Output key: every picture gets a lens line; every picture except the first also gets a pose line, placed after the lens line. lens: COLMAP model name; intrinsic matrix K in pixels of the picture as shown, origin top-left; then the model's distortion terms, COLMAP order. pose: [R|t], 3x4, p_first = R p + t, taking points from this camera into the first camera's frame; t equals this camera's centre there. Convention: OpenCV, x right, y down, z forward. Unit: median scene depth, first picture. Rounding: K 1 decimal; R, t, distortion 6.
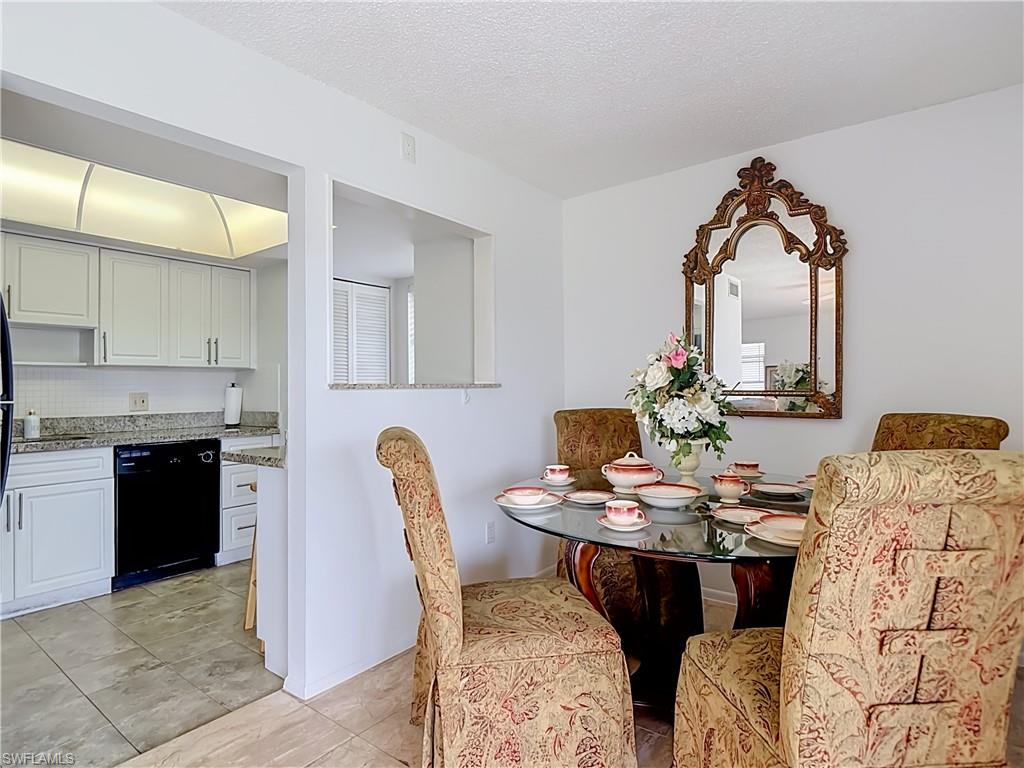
lens RADIAL K [[556.0, 0, 502.2], [0, 556.0, 379.8], [0, 0, 1]] dist [-0.001454, -0.013222]
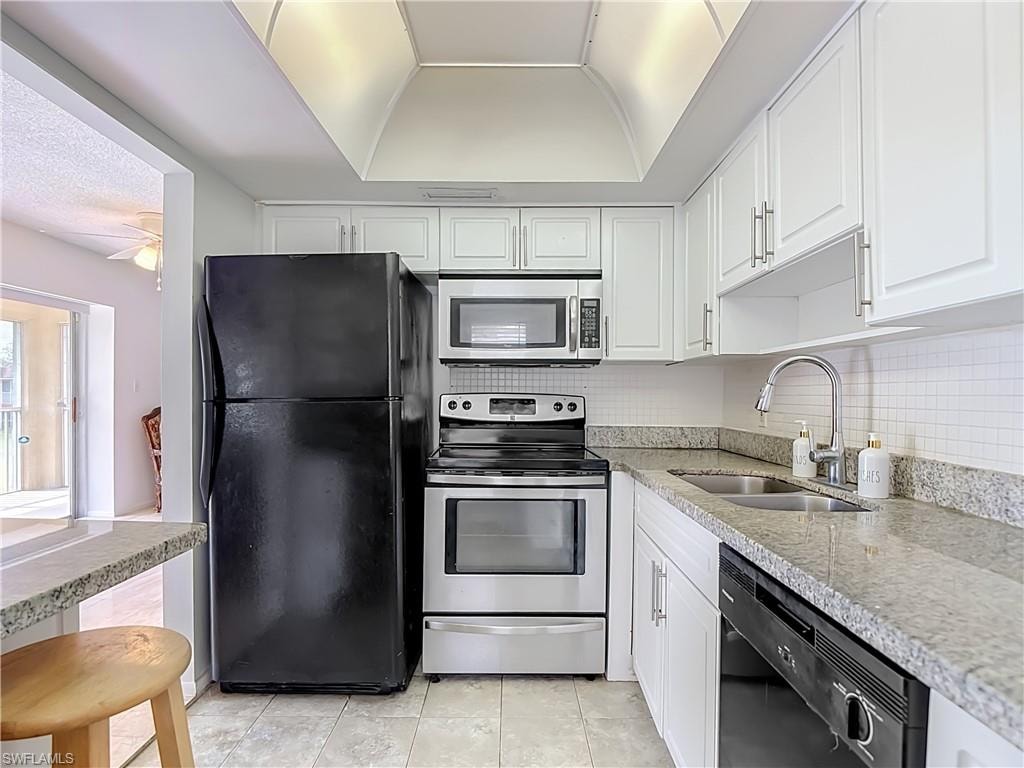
lens RADIAL K [[538.7, 0, 509.9], [0, 538.7, 394.2], [0, 0, 1]] dist [-0.000474, -0.014576]
pose [[-0.791943, 0.006930, -0.610555, -0.380401], [0.012381, 0.999912, -0.004709, 0.019393], [0.610469, -0.011288, -0.791960, 1.323778]]
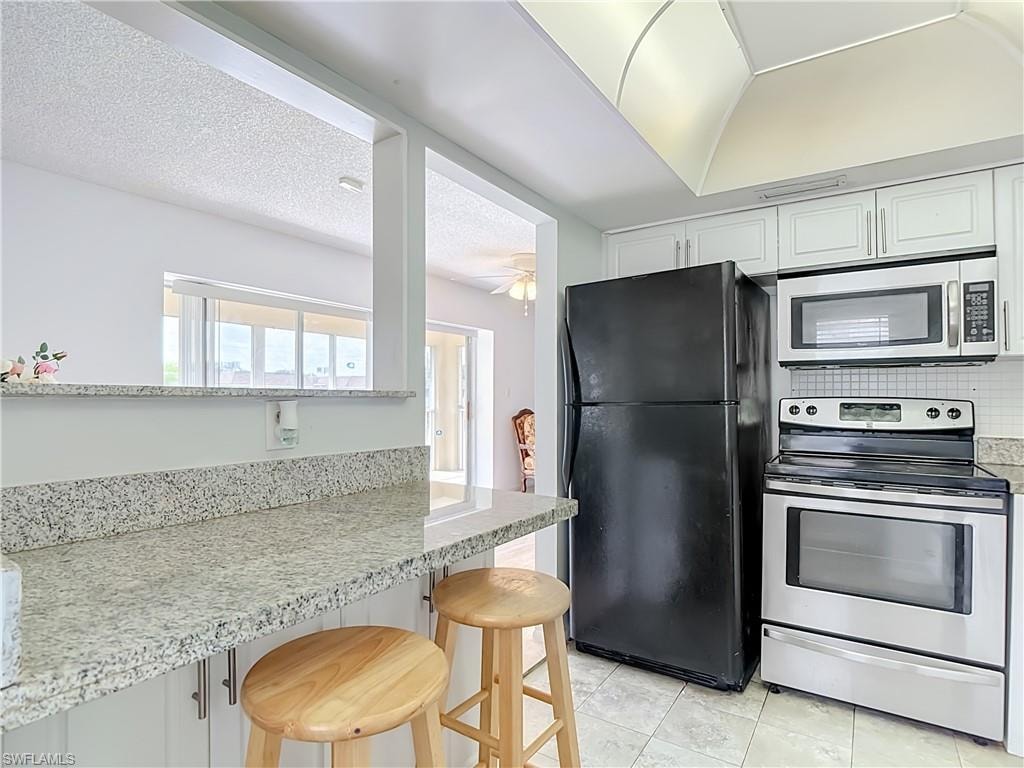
lens RADIAL K [[538.7, 0, 509.9], [0, 538.7, 394.2], [0, 0, 1]] dist [-0.000474, -0.014576]
pose [[-0.997949, 0.008715, -0.063425, -0.353850], [0.009928, 0.999773, -0.018834, 0.018998], [0.063247, -0.019425, -0.997809, 1.369078]]
